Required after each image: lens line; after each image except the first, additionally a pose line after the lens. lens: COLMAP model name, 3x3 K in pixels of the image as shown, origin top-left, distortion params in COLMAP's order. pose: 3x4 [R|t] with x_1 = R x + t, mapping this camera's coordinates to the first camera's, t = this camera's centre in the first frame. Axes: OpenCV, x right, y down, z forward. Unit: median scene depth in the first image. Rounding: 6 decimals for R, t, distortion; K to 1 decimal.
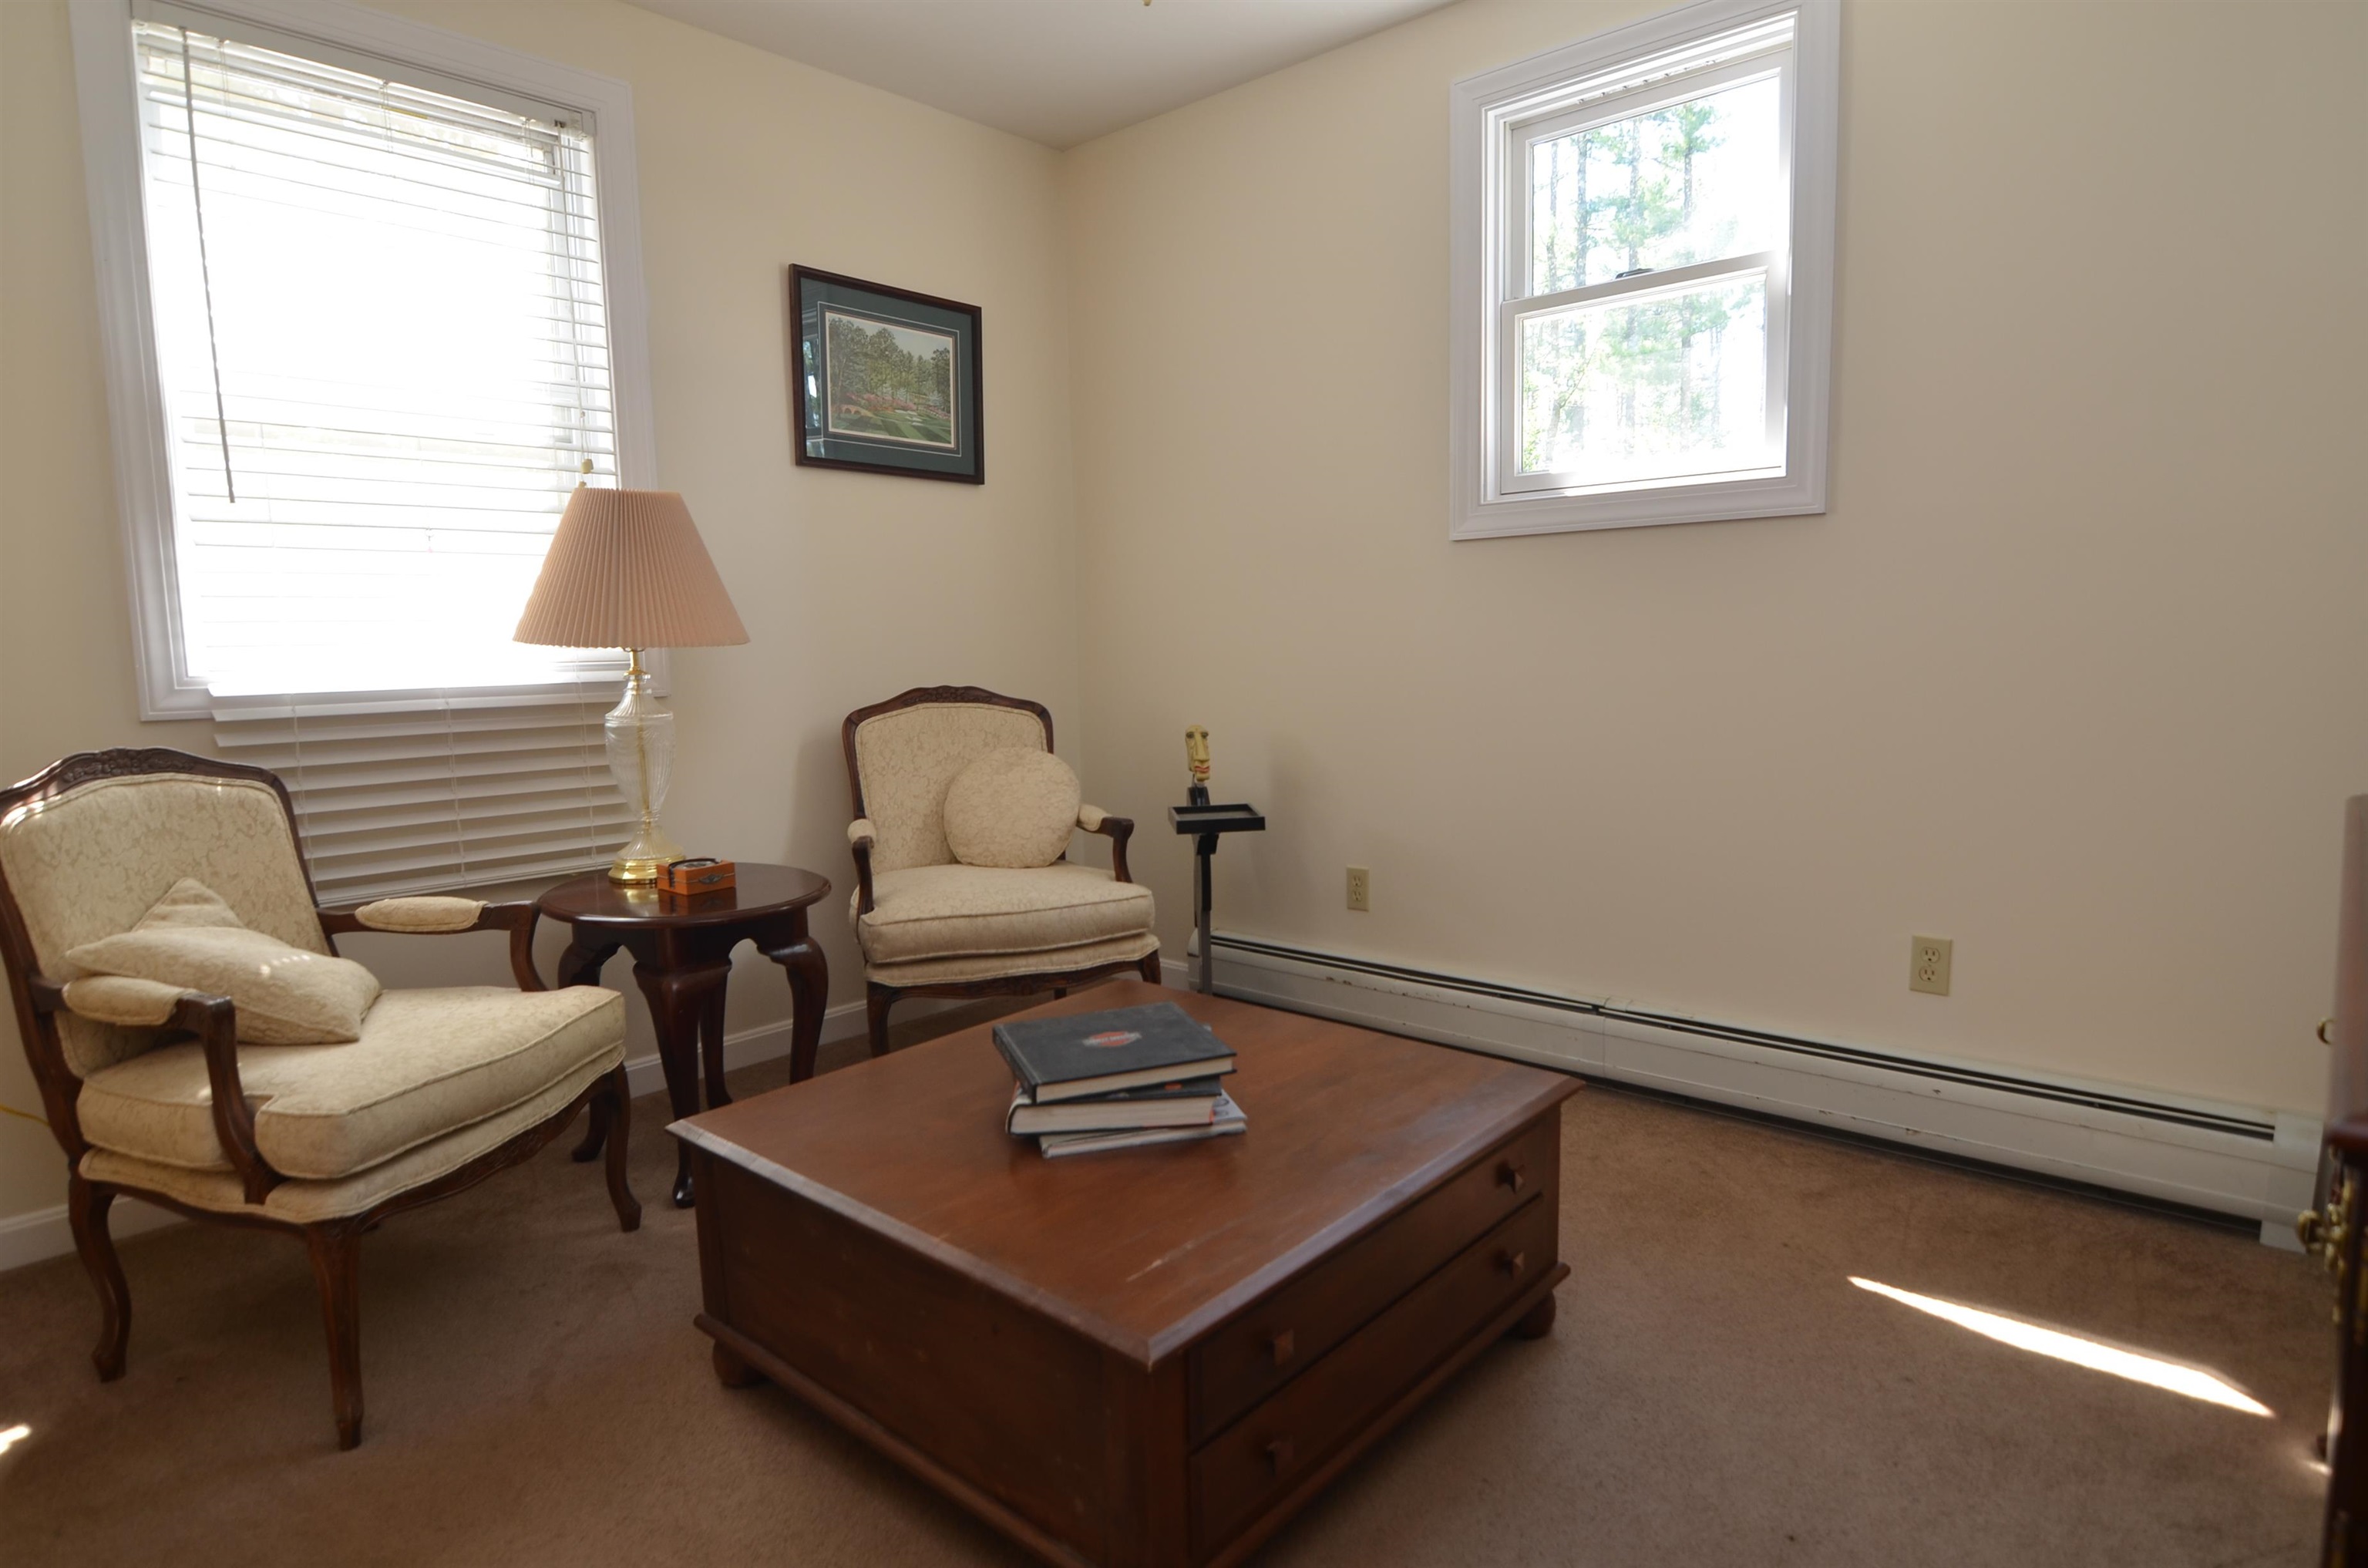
lens RADIAL K [[1302.3, 0, 1185.7], [0, 1302.3, 782.8], [0, 0, 1]] dist [-0.002149, -0.011843]
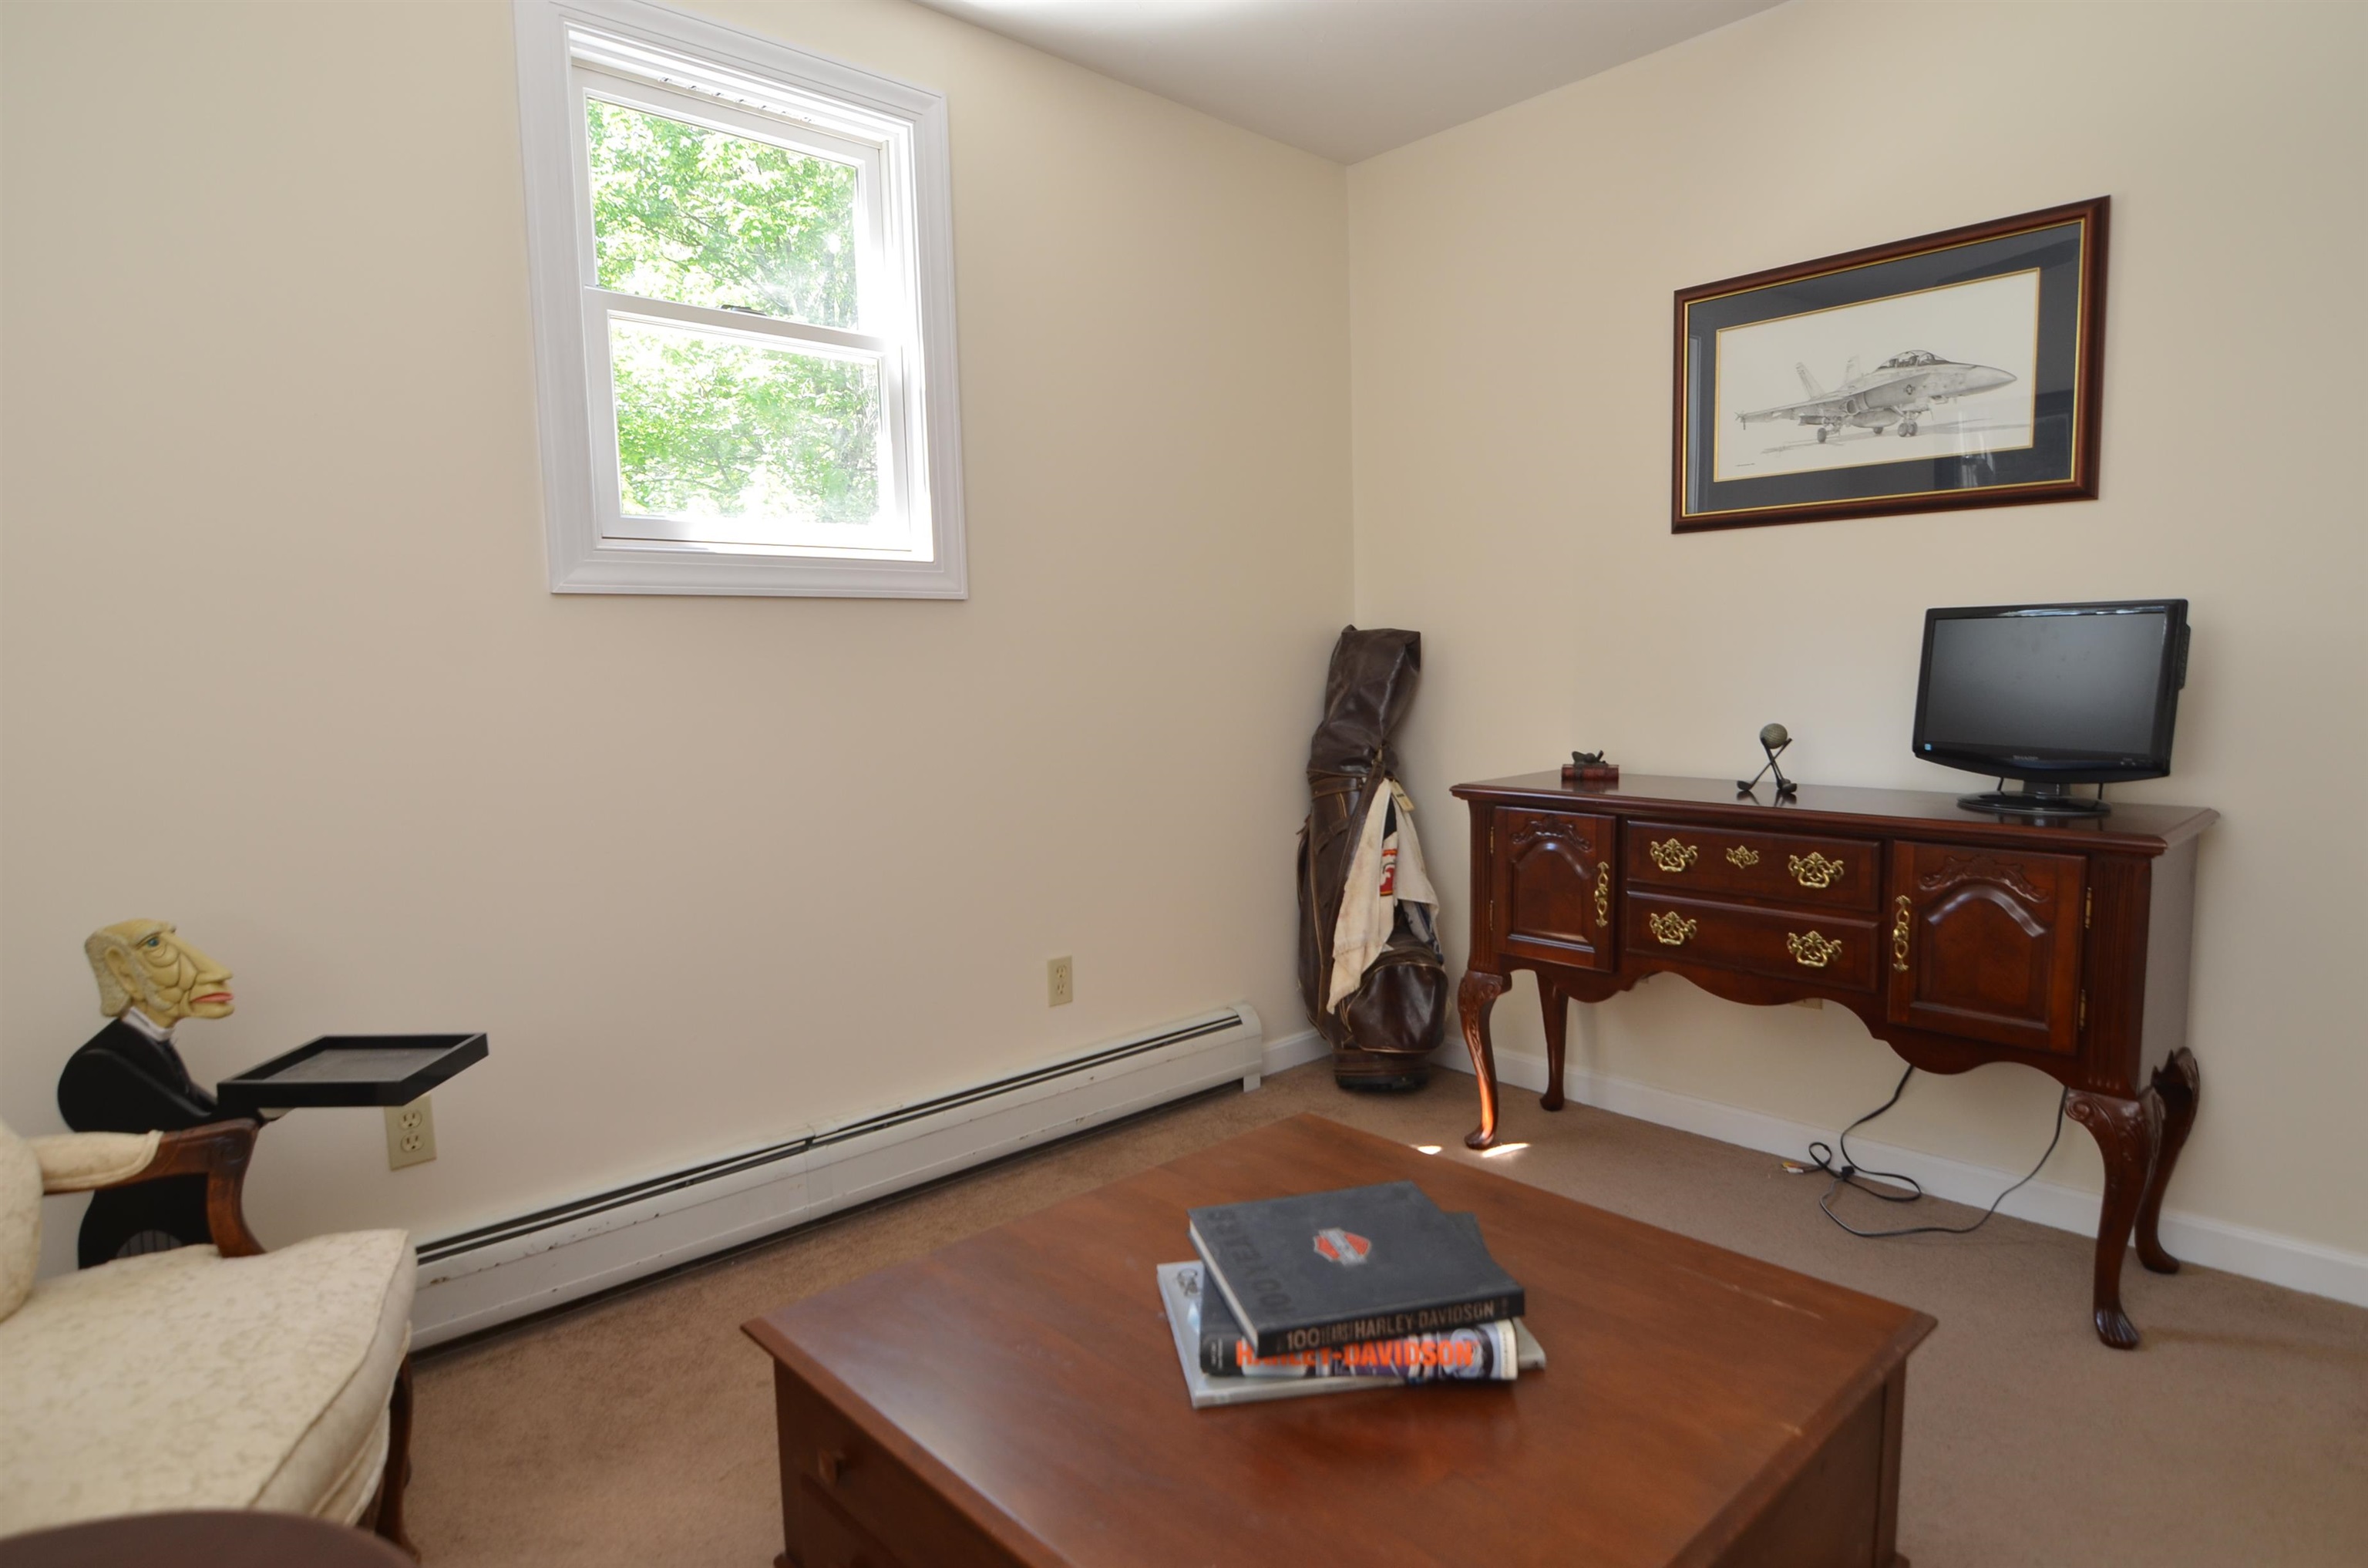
lens RADIAL K [[1302.3, 0, 1185.7], [0, 1302.3, 785.0], [0, 0, 1]] dist [-0.002149, -0.011843]
pose [[0.086792, -0.074094, 0.993467, -0.565215], [0.133662, 0.989080, 0.062090, -0.092609], [-0.987219, 0.127400, 0.095748, 0.700925]]
